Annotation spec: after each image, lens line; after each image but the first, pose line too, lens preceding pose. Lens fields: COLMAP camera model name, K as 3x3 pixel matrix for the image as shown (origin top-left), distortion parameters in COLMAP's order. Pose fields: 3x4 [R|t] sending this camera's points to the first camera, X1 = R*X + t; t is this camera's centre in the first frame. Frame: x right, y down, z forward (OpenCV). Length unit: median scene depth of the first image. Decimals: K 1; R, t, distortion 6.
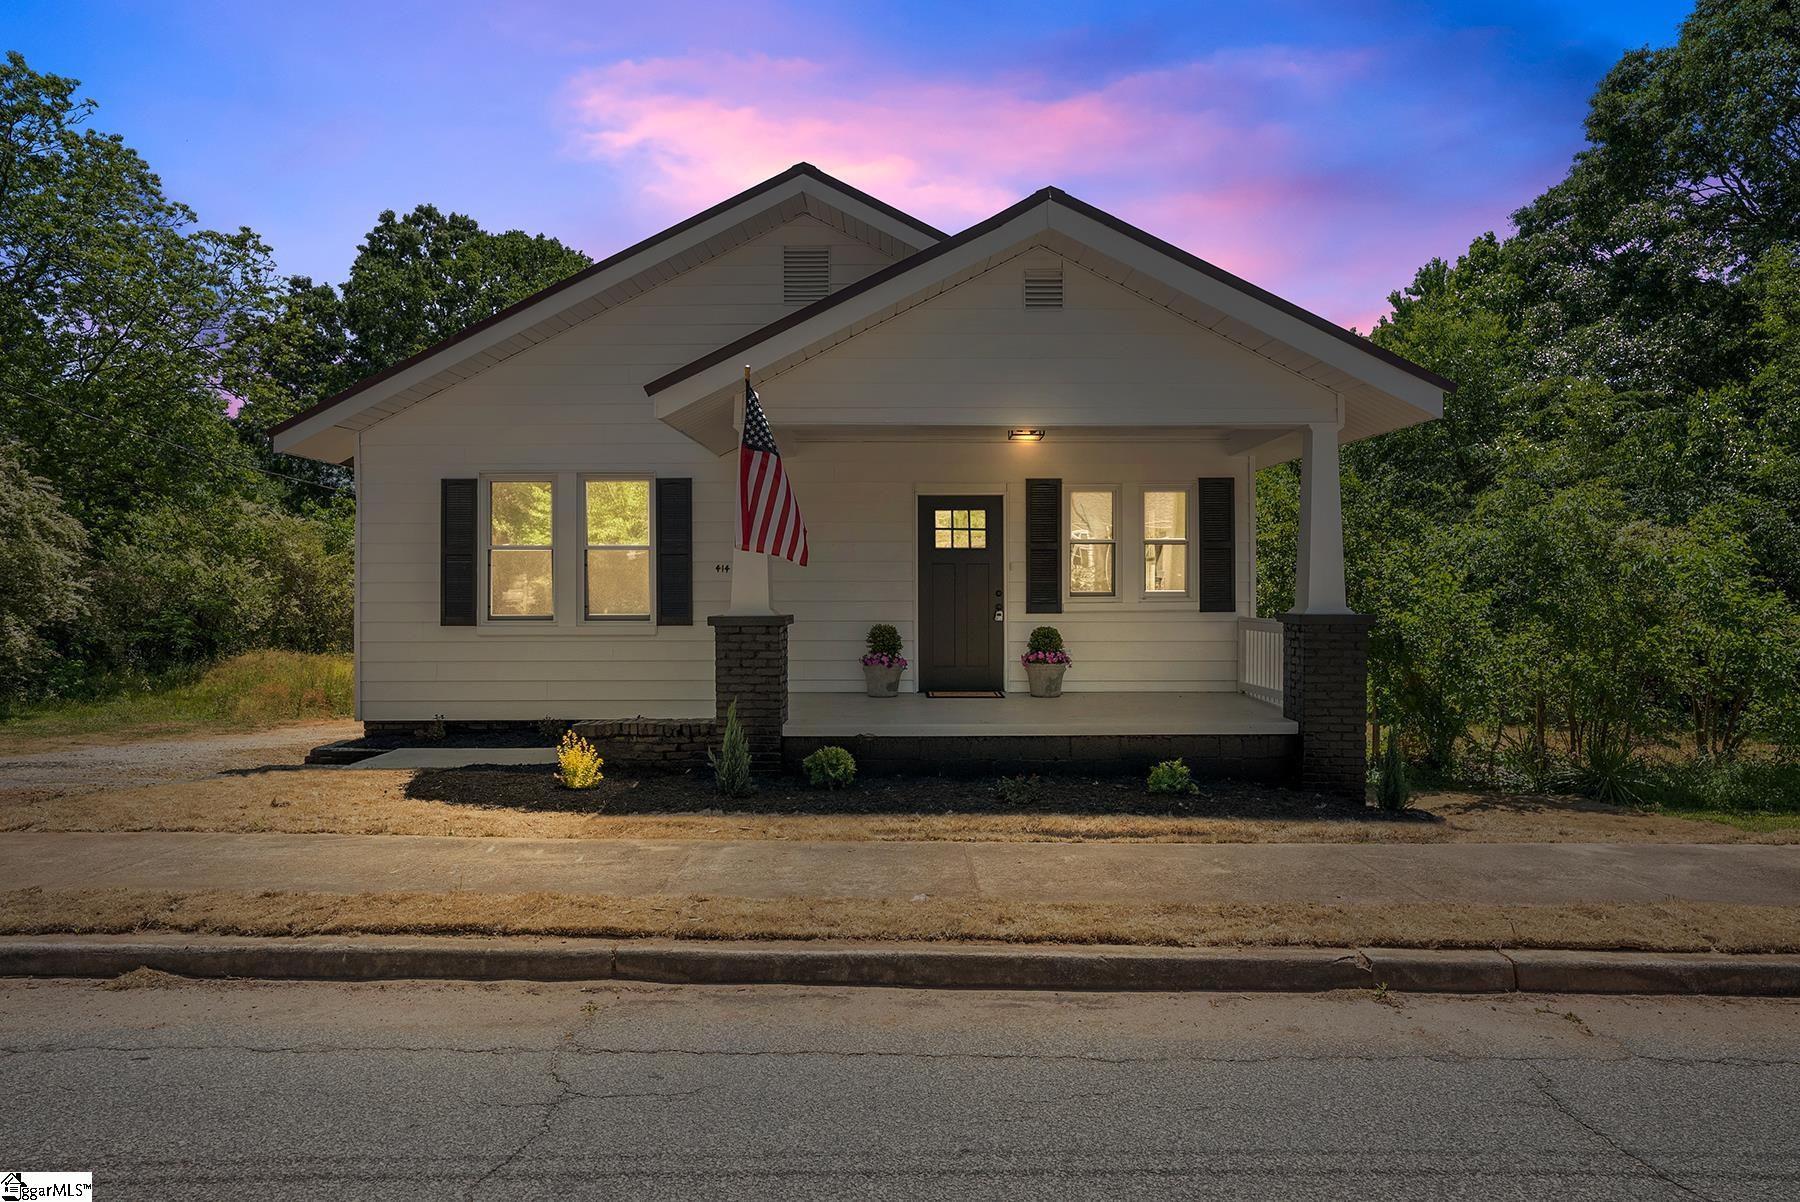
lens RADIAL K [[1144.3, 0, 897.2], [0, 1144.3, 607.6], [0, 0, 1]] dist [0.005808, 0.000458]
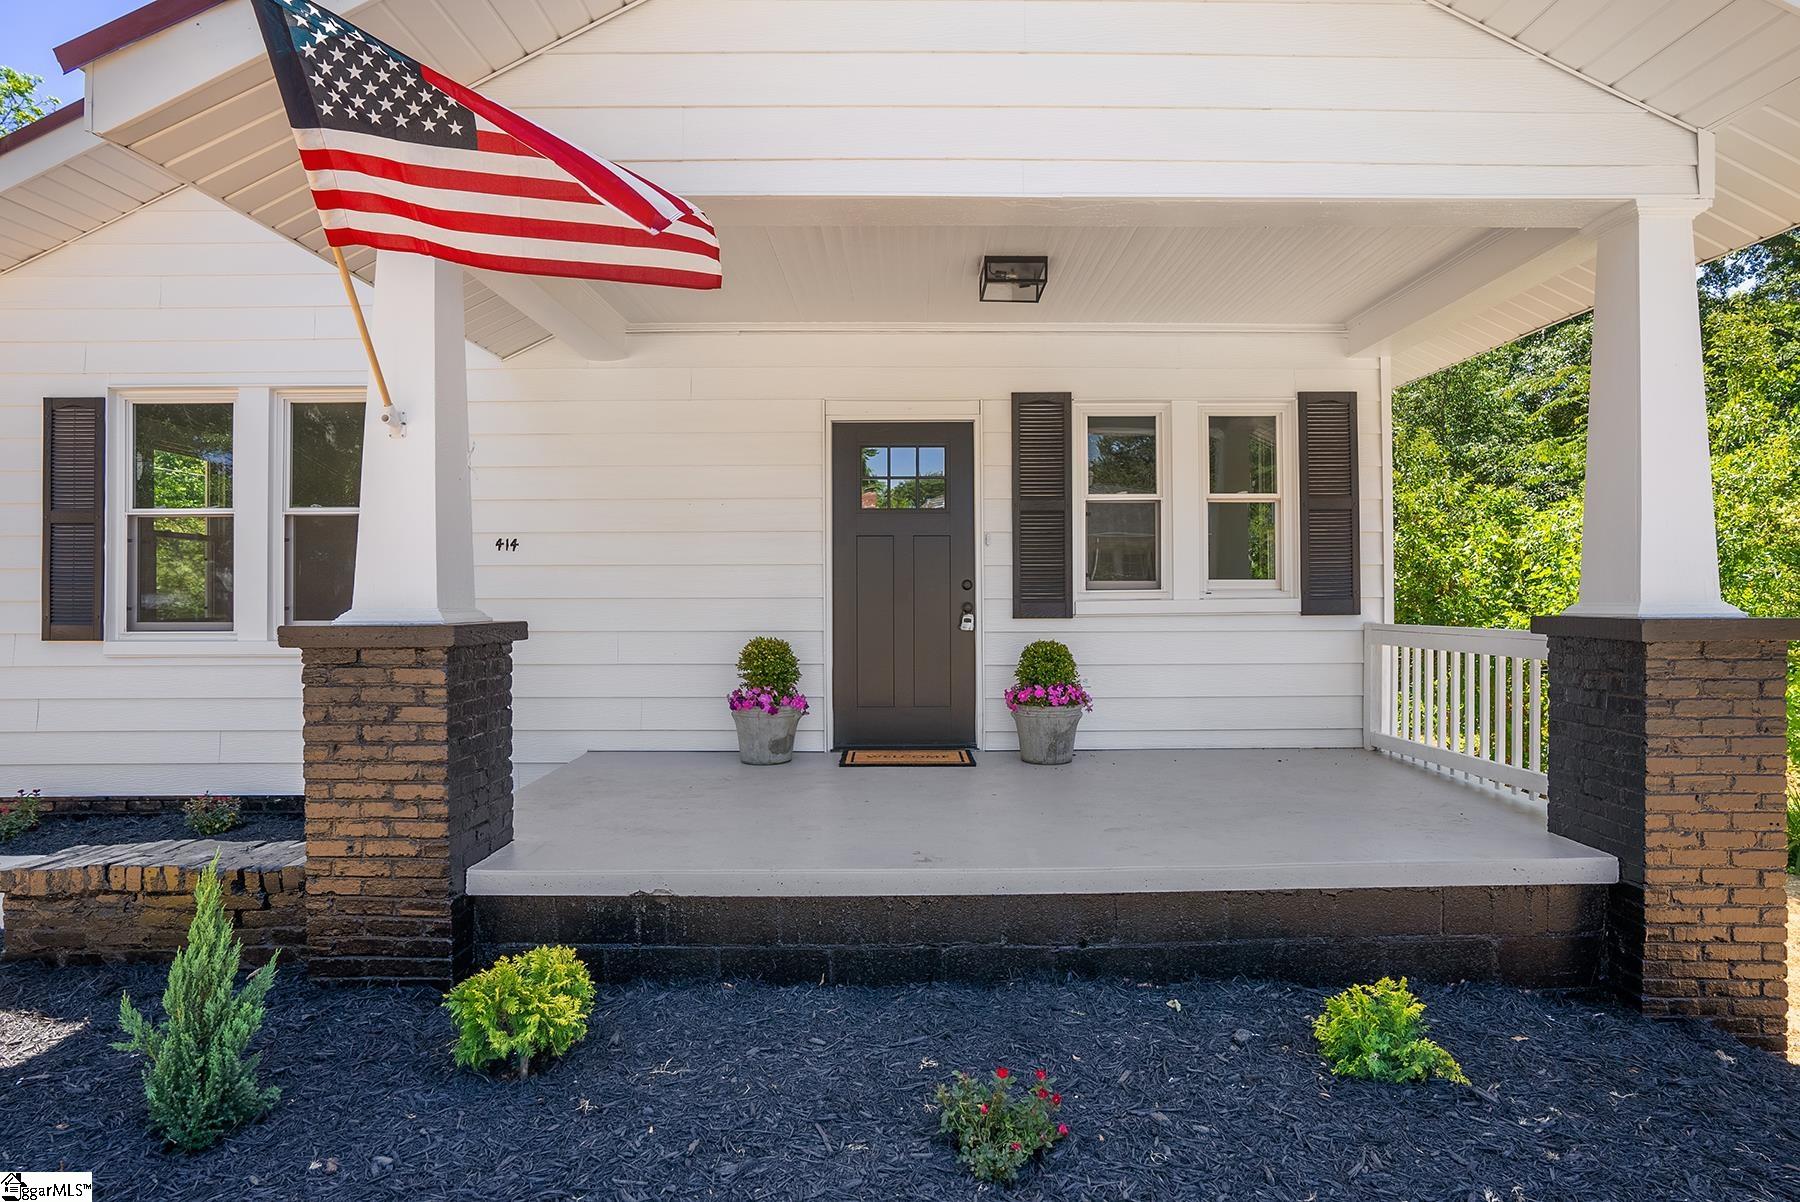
lens RADIAL K [[1014.3, 0, 899.7], [0, 1014.3, 593.3], [0, 0, 1]] dist [-0.003569, 0.000671]
pose [[0.999991, -0.001673, 0.003872, 0.053108], [0.001748, 0.999809, -0.019459, 0.002487], [-0.003839, 0.019466, 0.999803, 0.484492]]
